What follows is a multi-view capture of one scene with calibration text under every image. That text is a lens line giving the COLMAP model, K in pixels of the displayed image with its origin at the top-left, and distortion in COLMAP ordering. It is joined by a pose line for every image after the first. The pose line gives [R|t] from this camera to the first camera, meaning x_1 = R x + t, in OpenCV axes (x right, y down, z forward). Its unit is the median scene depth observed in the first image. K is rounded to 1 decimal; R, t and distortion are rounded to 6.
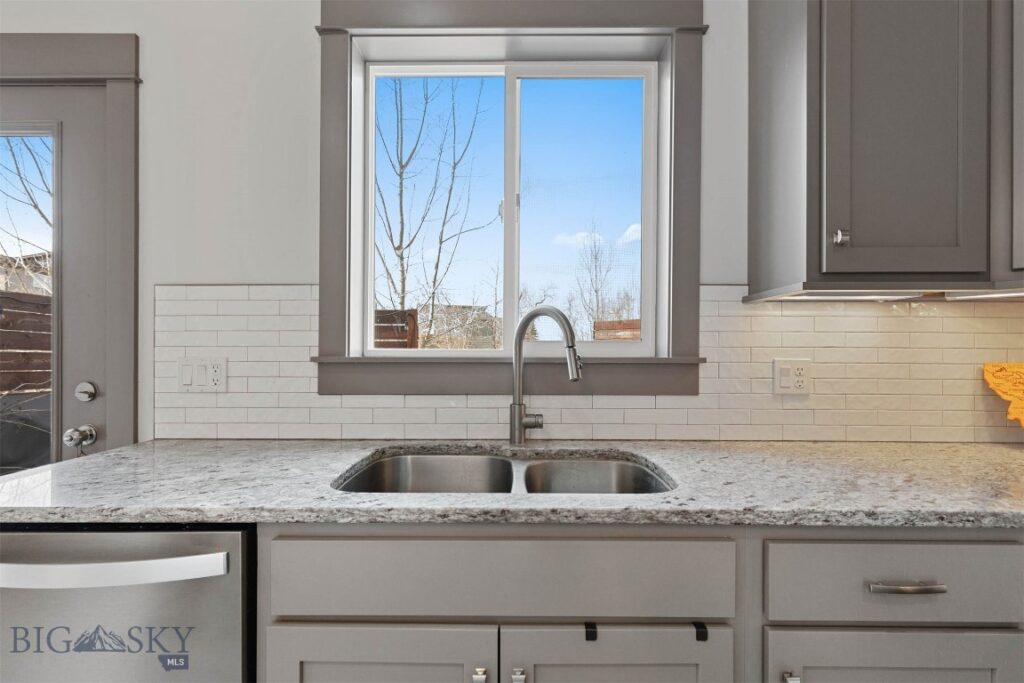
lens RADIAL K [[461.6, 0, 511.5], [0, 461.6, 351.7], [0, 0, 1]] dist [0.009443, -0.001353]
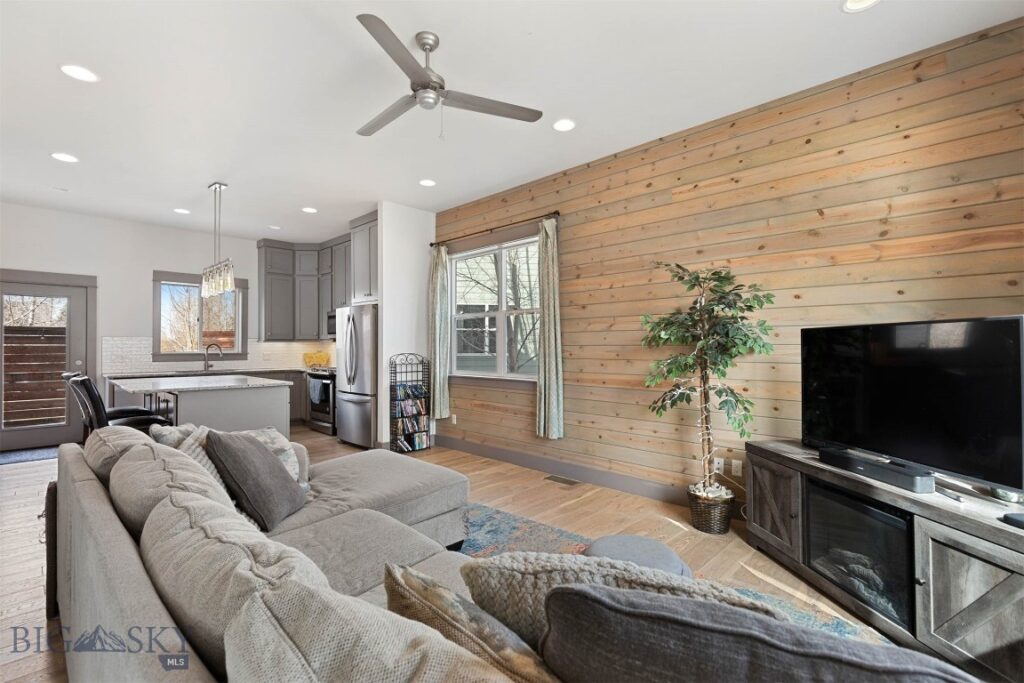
lens RADIAL K [[461.6, 0, 514.0], [0, 461.6, 343.0], [0, 0, 1]] dist [0.009443, -0.001353]
pose [[0.685439, 0.004393, 0.728116, -1.283255], [0.002623, 0.999960, -0.008503, -0.043407], [-0.728125, 0.007738, 0.685401, -4.588205]]
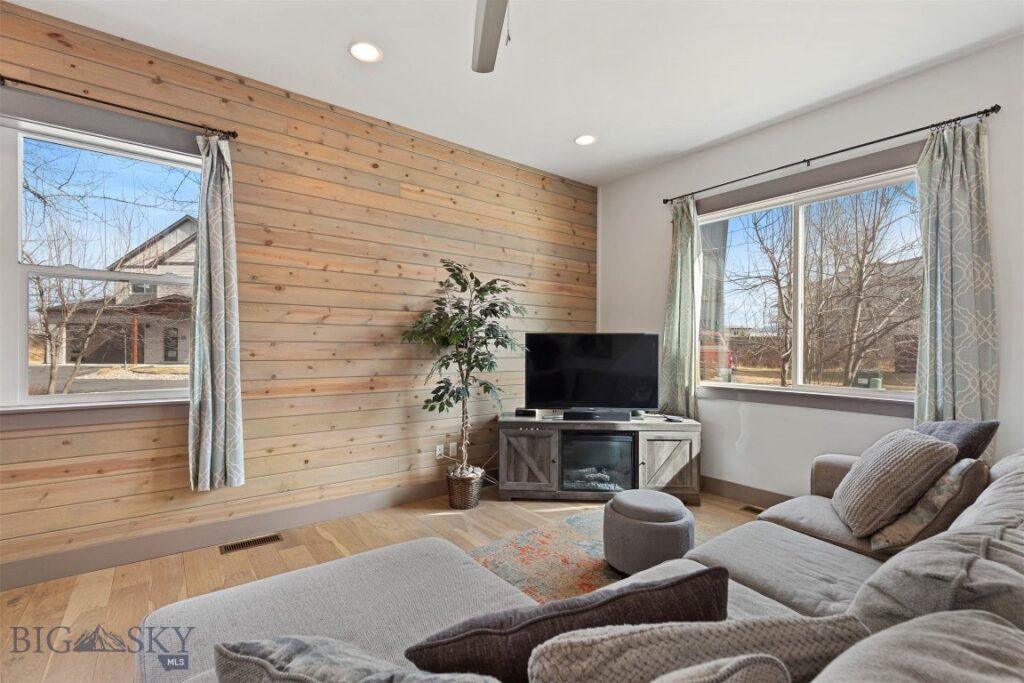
lens RADIAL K [[461.6, 0, 512.7], [0, 461.6, 346.4], [0, 0, 1]] dist [0.009443, -0.001353]
pose [[-0.614896, -0.005430, 0.788590, -1.161899], [-0.006989, 0.999975, 0.001436, -0.040687], [-0.788578, -0.004628, -0.614918, -2.435630]]
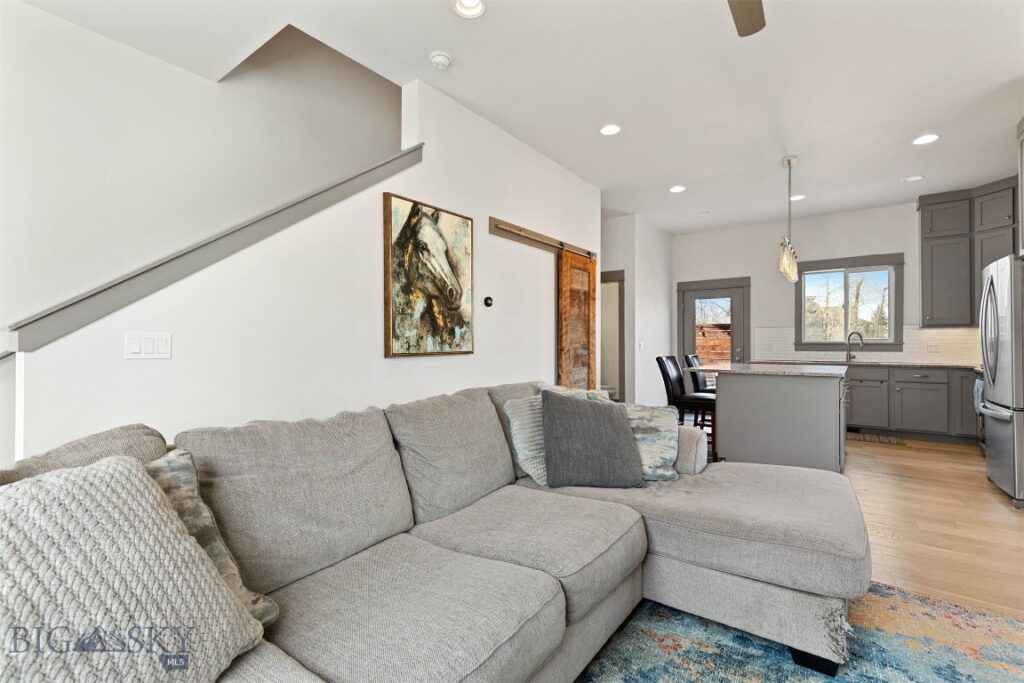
lens RADIAL K [[461.6, 0, 512.2], [0, 461.6, 343.0], [0, 0, 1]] dist [0.009443, -0.001353]
pose [[0.808300, -0.005017, -0.588750, 0.025903], [0.000165, 0.999966, -0.008295, 0.049768], [0.588771, 0.006608, 0.808273, -4.394653]]
